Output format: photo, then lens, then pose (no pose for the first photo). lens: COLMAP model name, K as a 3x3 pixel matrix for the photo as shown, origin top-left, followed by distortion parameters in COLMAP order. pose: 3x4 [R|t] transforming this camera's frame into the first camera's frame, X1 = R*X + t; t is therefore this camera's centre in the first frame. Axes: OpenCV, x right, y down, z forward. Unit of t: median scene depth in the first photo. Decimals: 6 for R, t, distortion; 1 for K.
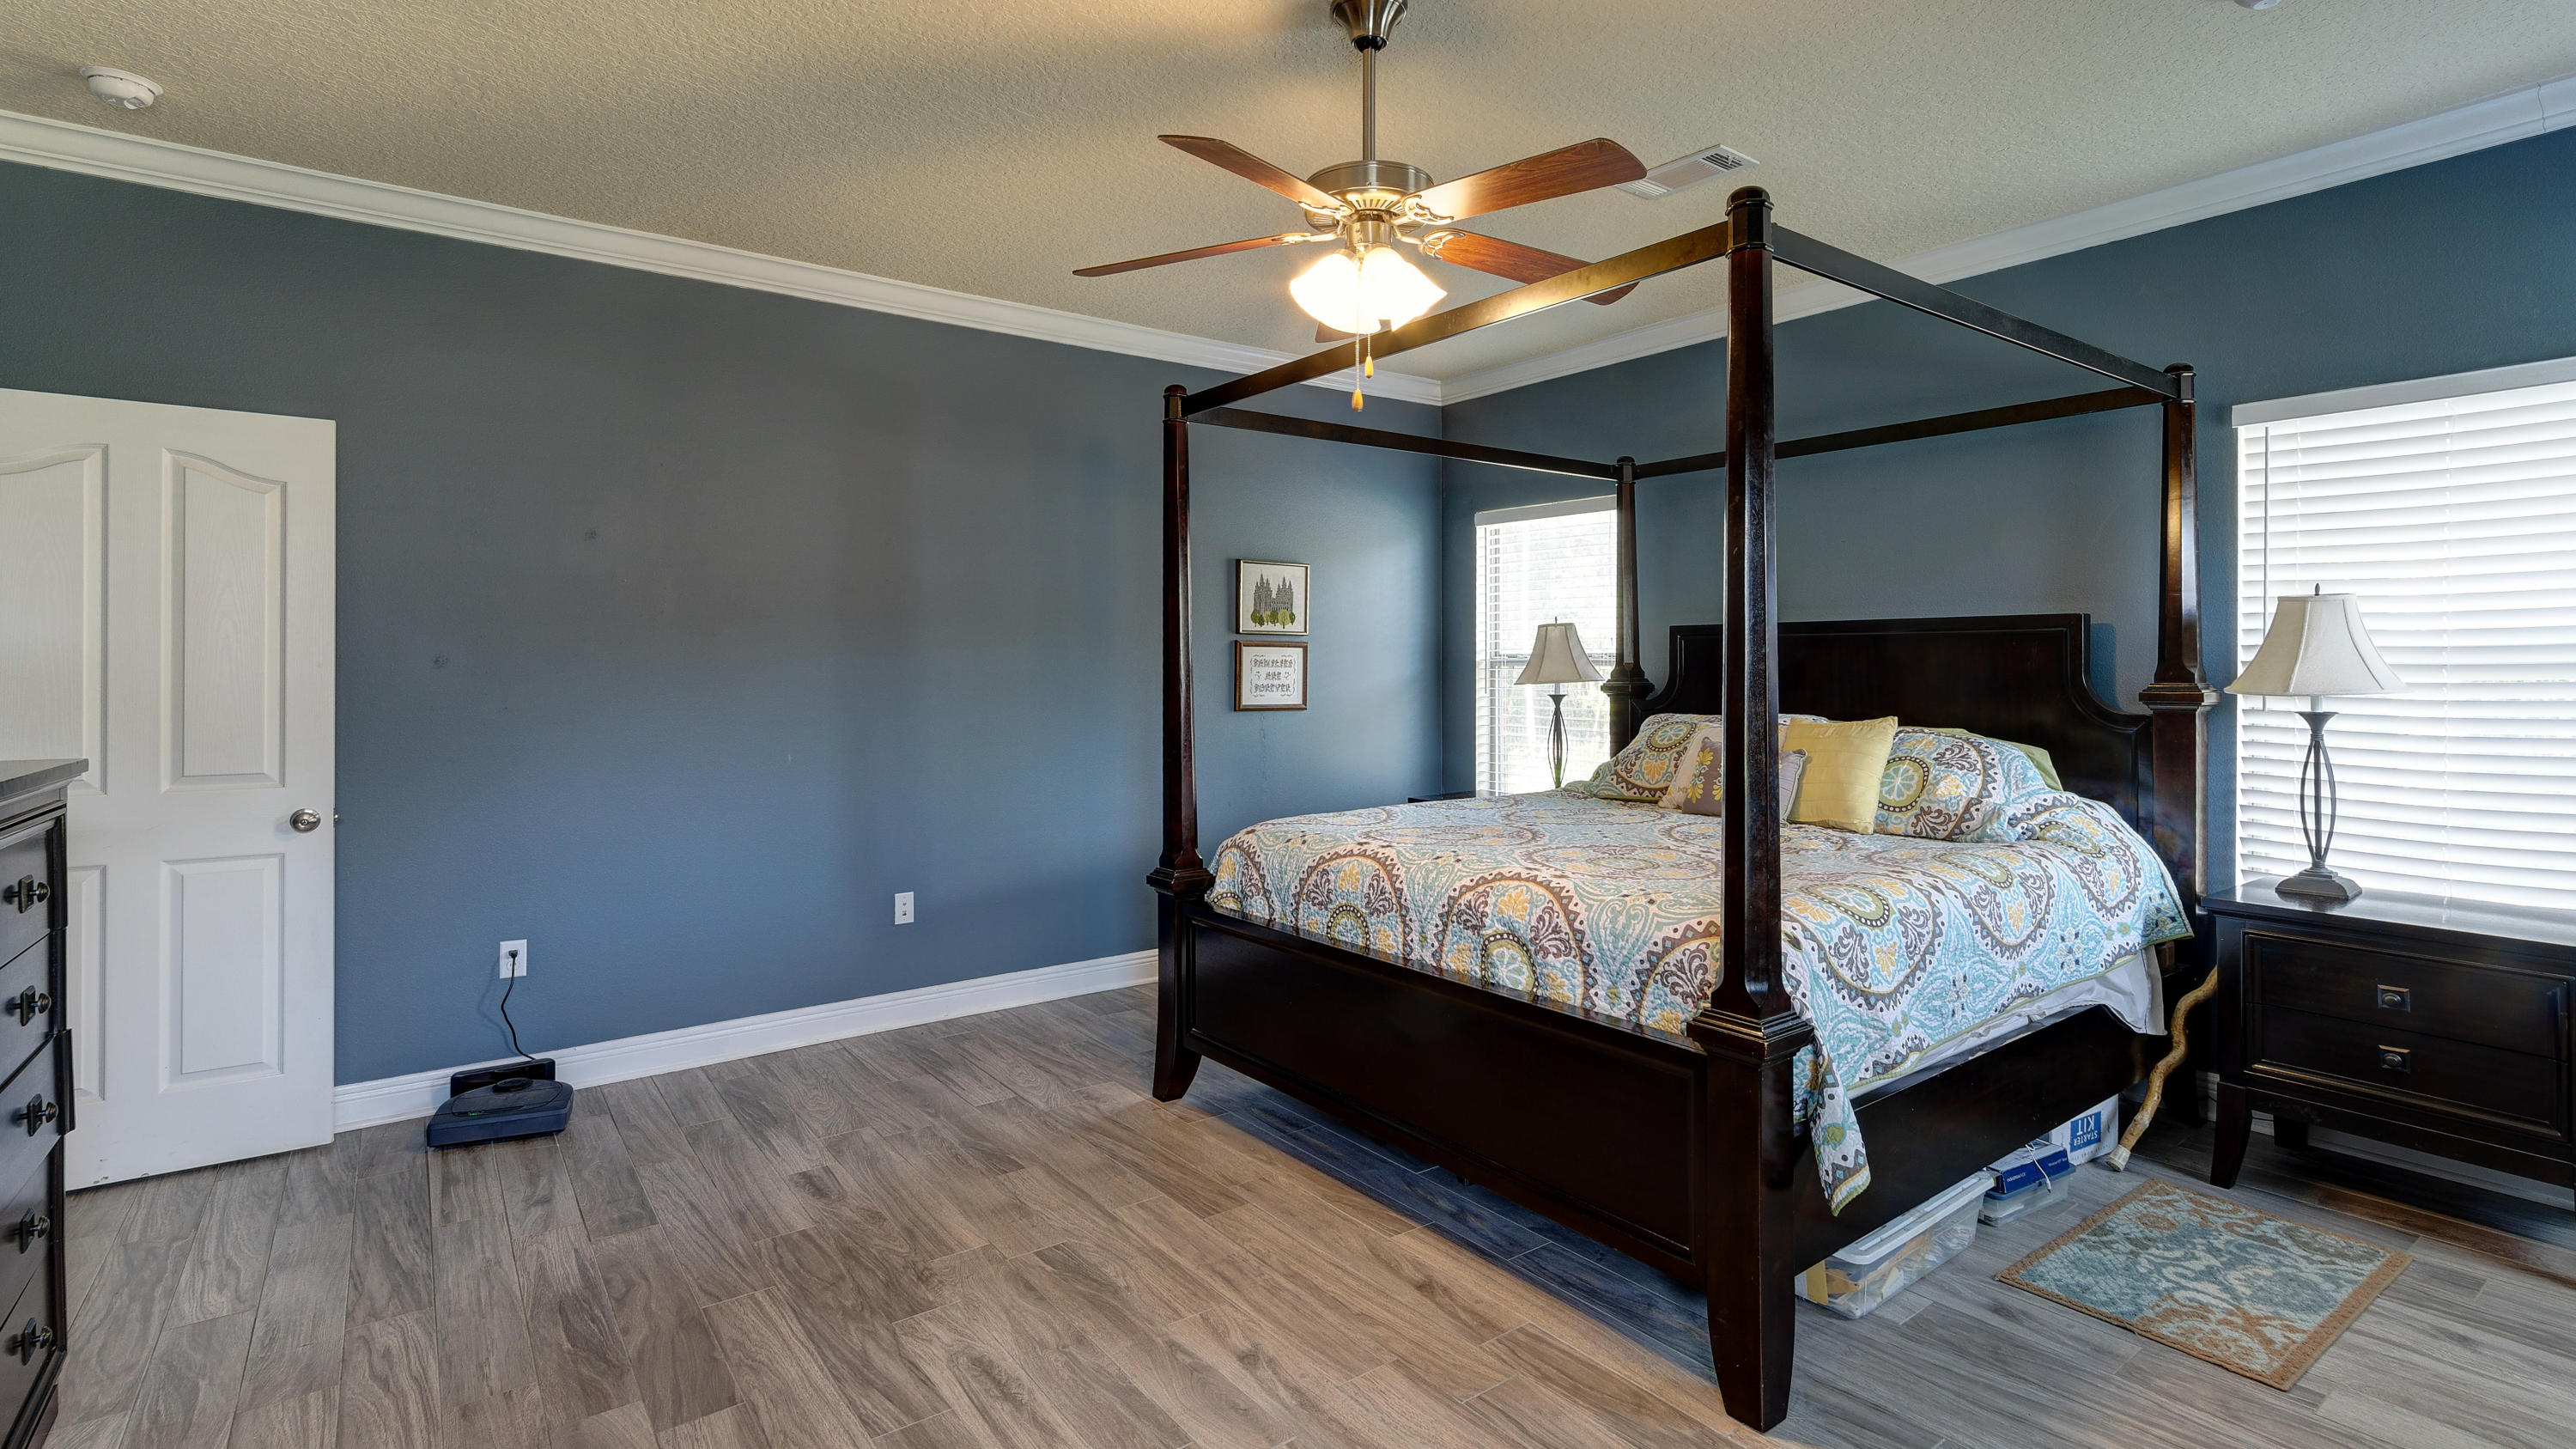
lens RADIAL K [[1195.6, 0, 1289.5], [0, 1195.6, 647.5], [0, 0, 1]] dist [-0.001088, 0.000579]
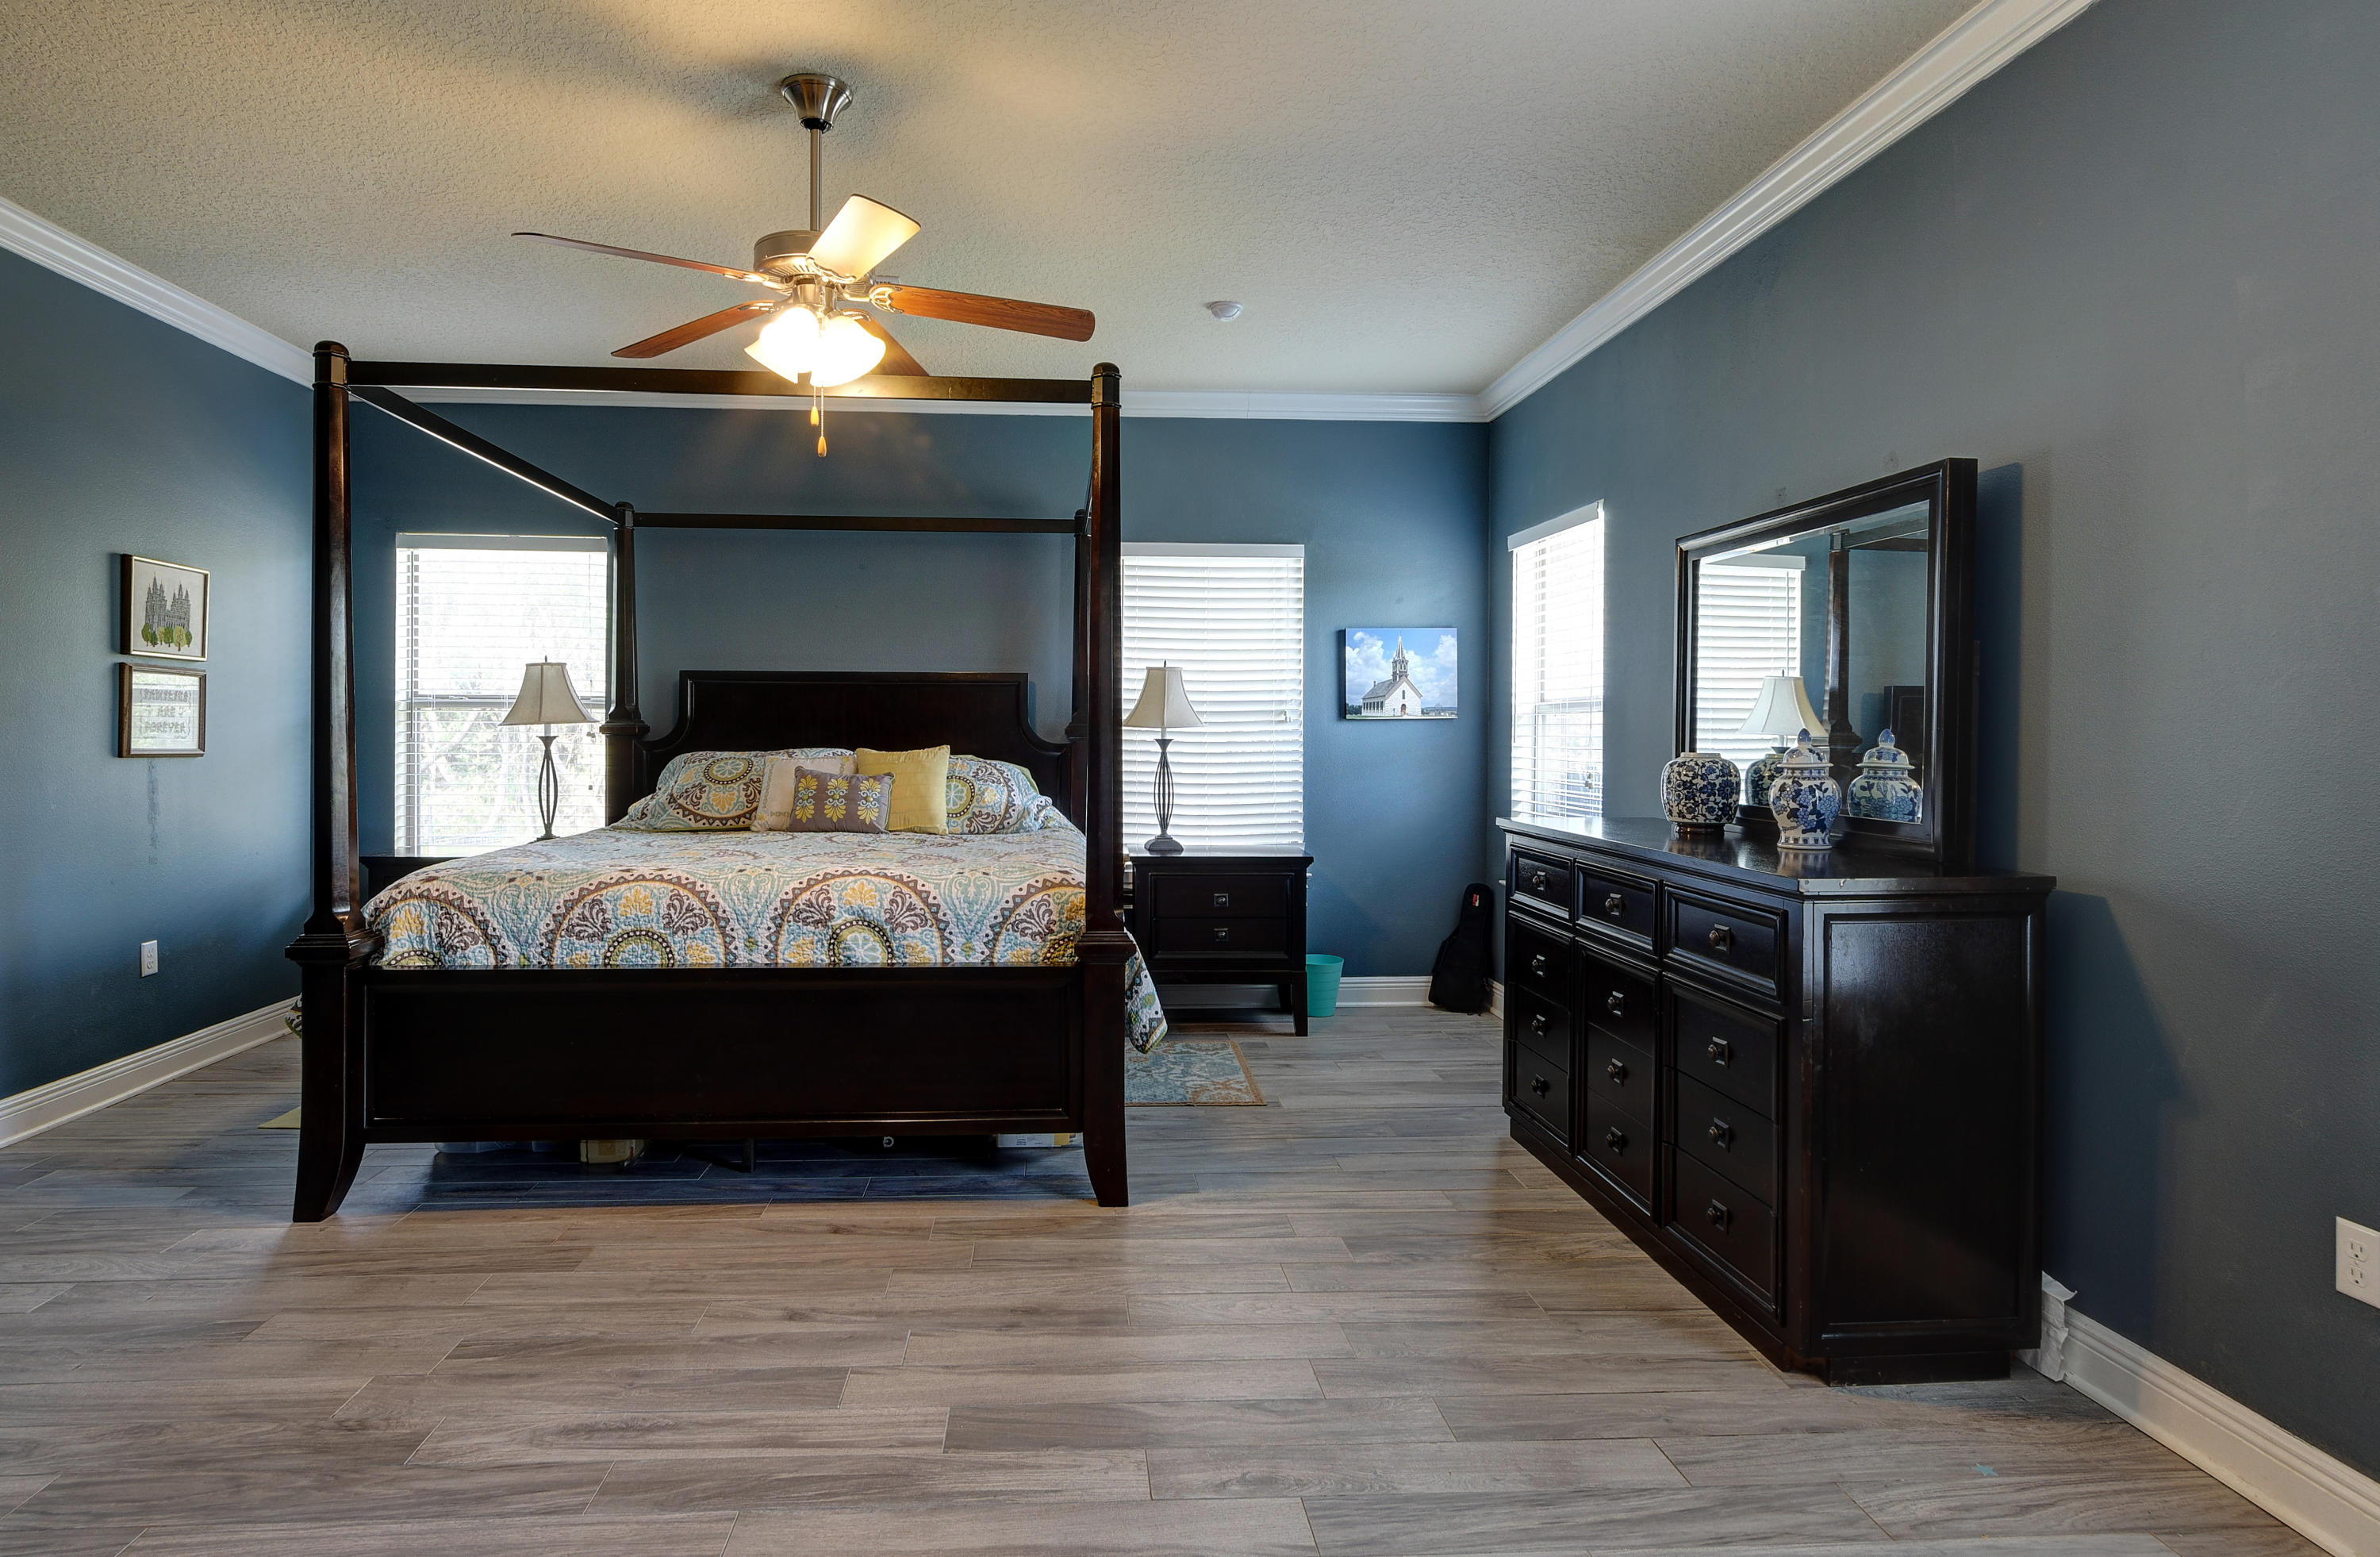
lens RADIAL K [[1151.8, 0, 1190.4], [0, 1151.8, 708.6], [0, 0, 1]] dist [0.003469, 0.001704]
pose [[0.571649, 0.020262, 0.820248, -0.492647], [-0.020057, 0.999741, -0.010718, 0.033337], [-0.820253, -0.010325, 0.571907, 0.079612]]
